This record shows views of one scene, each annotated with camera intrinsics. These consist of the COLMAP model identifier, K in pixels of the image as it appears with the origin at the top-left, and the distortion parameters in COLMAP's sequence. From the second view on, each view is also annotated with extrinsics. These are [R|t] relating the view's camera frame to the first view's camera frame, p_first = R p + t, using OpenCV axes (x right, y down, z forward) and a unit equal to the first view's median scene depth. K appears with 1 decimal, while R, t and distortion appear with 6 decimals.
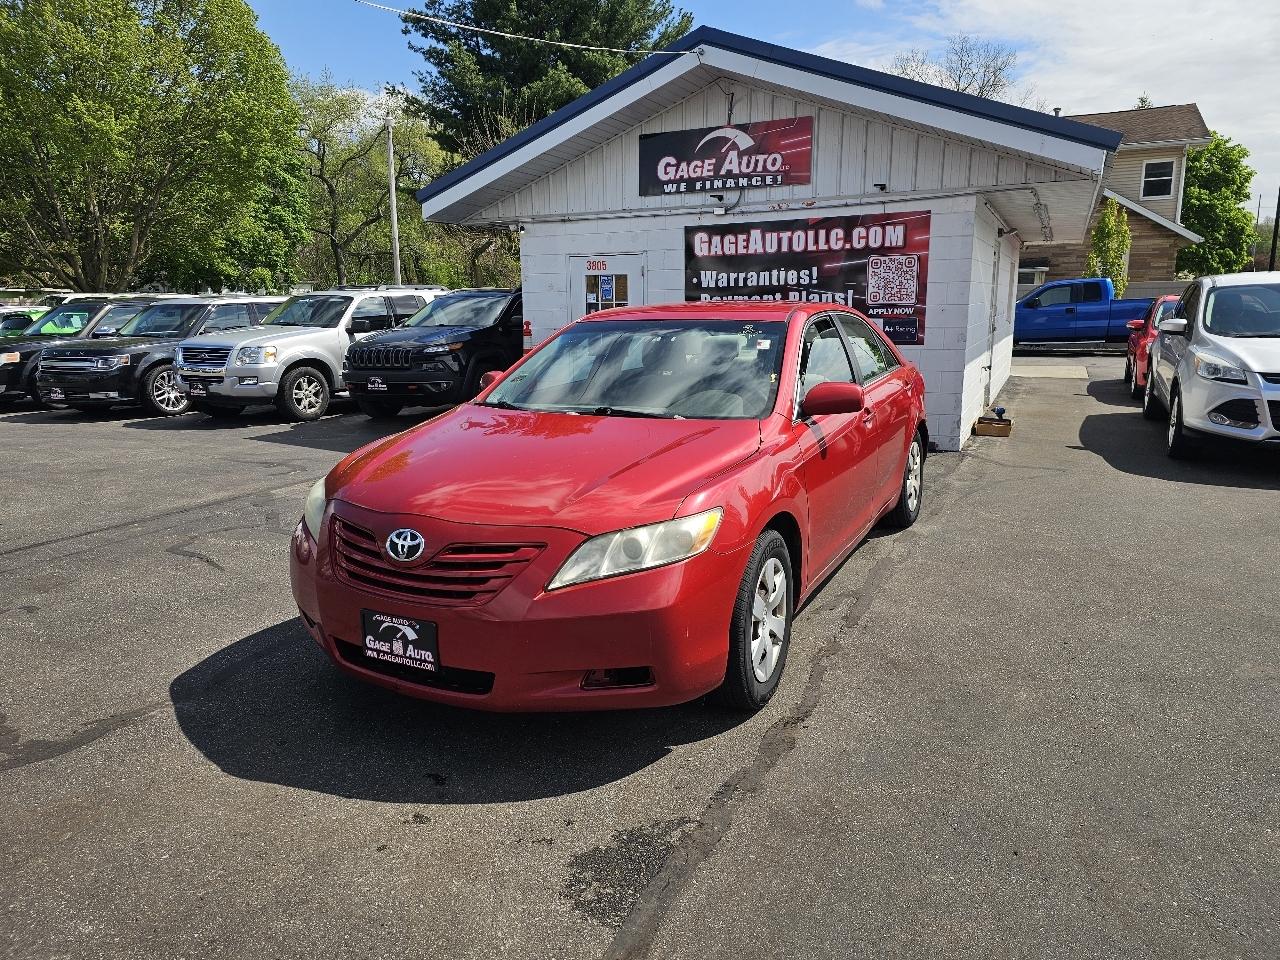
lens RADIAL K [[857.5, 0, 627.4], [0, 857.5, 474.9], [0, 0, 1]] dist [0.061330, -0.053966]
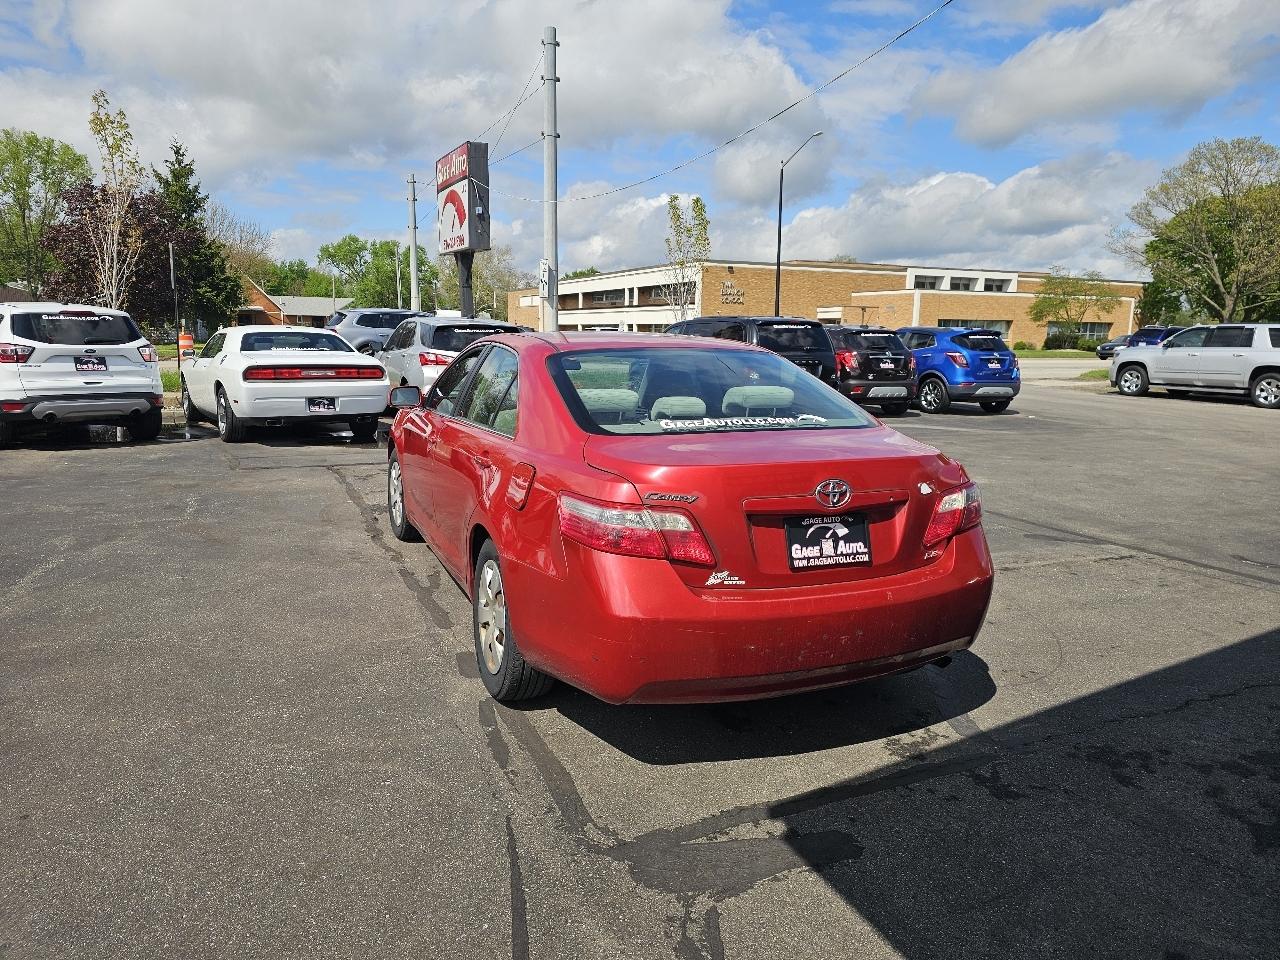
lens RADIAL K [[857.5, 0, 629.2], [0, 857.5, 464.3], [0, 0, 1]] dist [0.061330, -0.053966]
pose [[-0.636481, 0.119217, -0.762023, 0.473146], [-0.161544, 0.945464, 0.282845, -0.189821], [0.754186, 0.303125, -0.582511, 0.912495]]
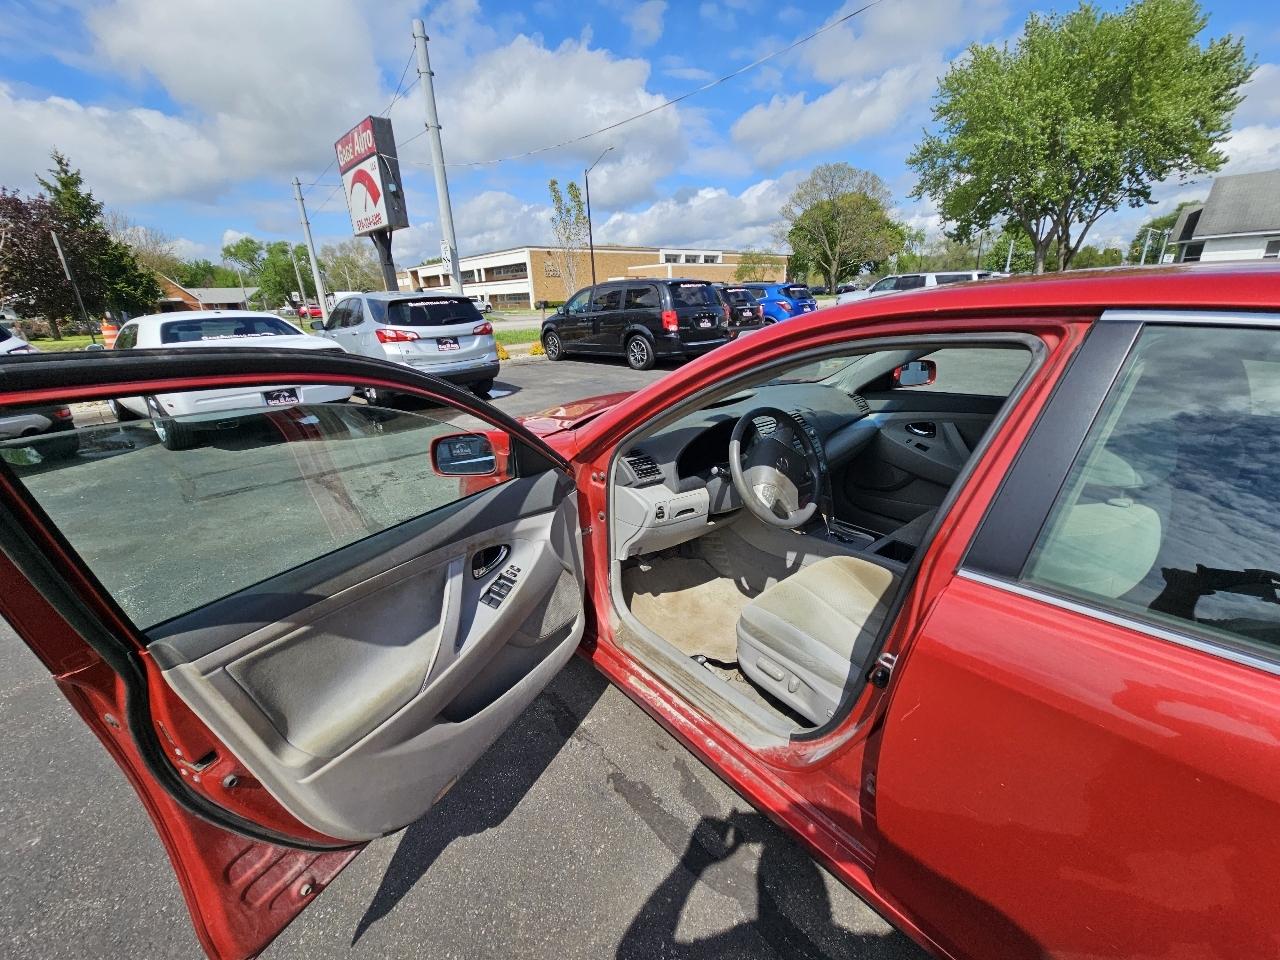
lens RADIAL K [[519.5, 0, 639.8], [0, 519.5, 478.0], [0, 0, 1]] dist [0.000336, -0.000606]
pose [[-0.379146, 0.331252, -0.864014, 0.244873], [-0.144032, 0.901223, 0.408721, -0.100239], [0.914059, 0.279410, -0.293984, 0.491677]]
